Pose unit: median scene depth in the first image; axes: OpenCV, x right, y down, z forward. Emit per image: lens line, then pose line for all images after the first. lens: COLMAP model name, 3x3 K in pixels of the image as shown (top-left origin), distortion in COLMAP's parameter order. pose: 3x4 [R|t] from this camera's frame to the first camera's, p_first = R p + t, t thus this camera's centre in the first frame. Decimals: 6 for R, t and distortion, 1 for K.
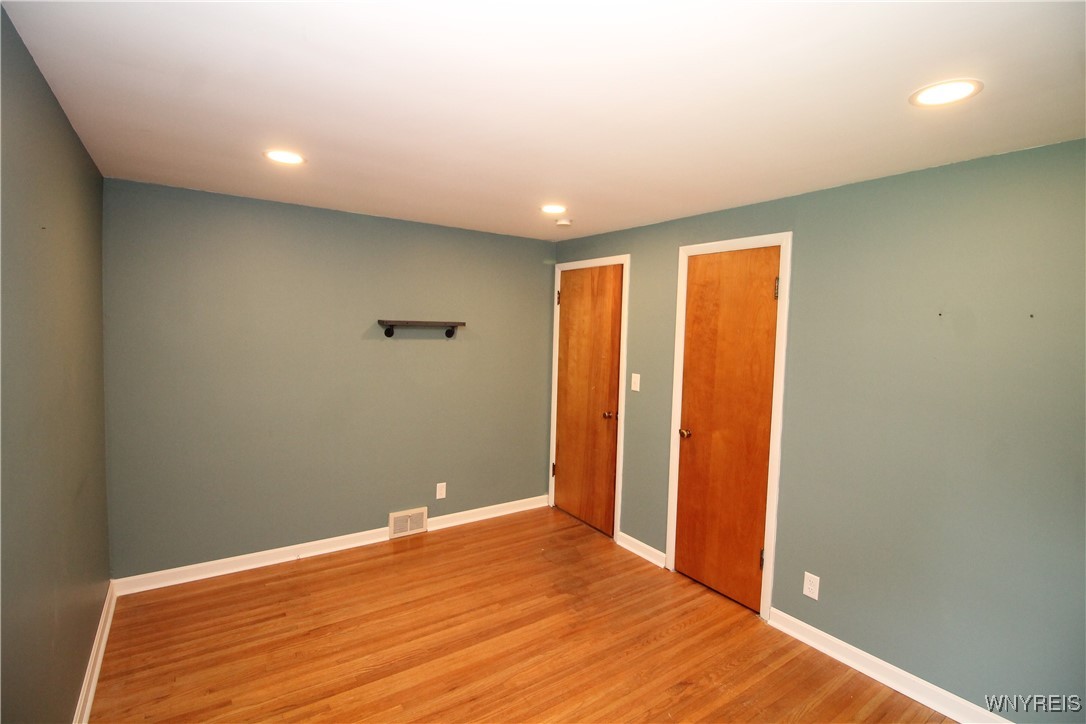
lens RADIAL K [[512.5, 0, 541.8], [0, 512.5, 349.7], [0, 0, 1]] dist [-0.002094, -0.000668]
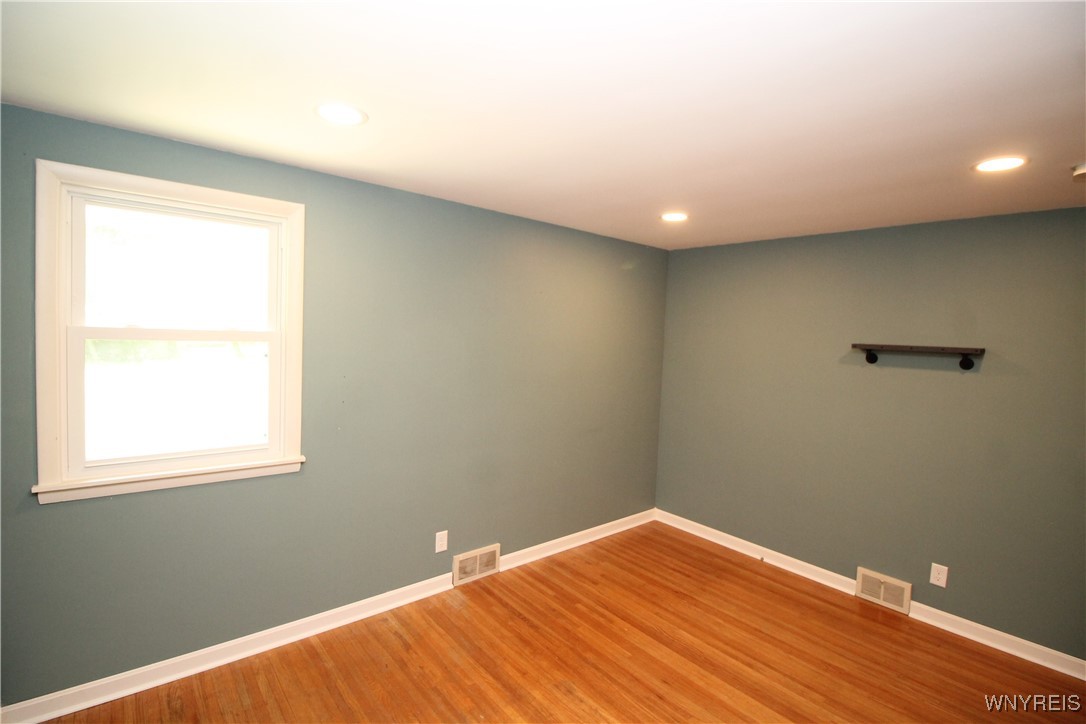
lens RADIAL K [[512.5, 0, 541.8], [0, 512.5, 349.7], [0, 0, 1]] dist [-0.002094, -0.000668]
pose [[0.099291, 0.009625, -0.995012, 0.617912], [-0.087216, 0.996189, 0.000933, 0.000137], [0.991229, 0.086688, 0.099752, 0.424805]]
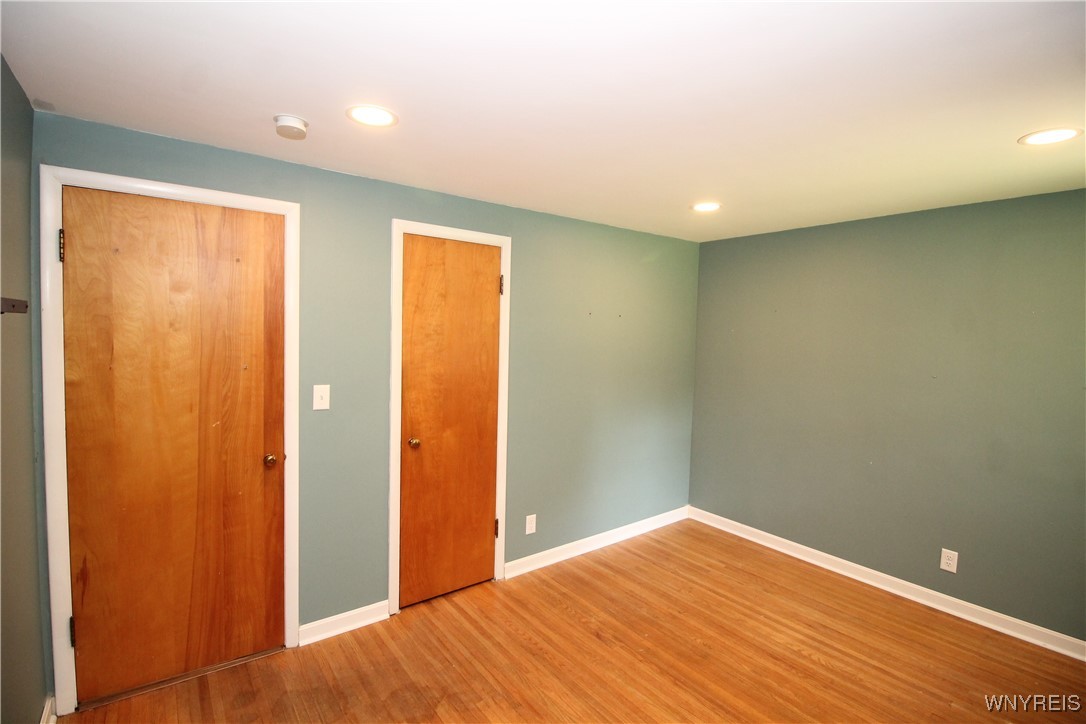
lens RADIAL K [[512.5, 0, 541.8], [0, 512.5, 349.7], [0, 0, 1]] dist [-0.002094, -0.000668]
pose [[-0.046544, -0.071390, 0.996362, -0.596631], [0.015831, 0.997265, 0.072194, -0.052386], [-0.998791, 0.019133, -0.045286, 0.859394]]
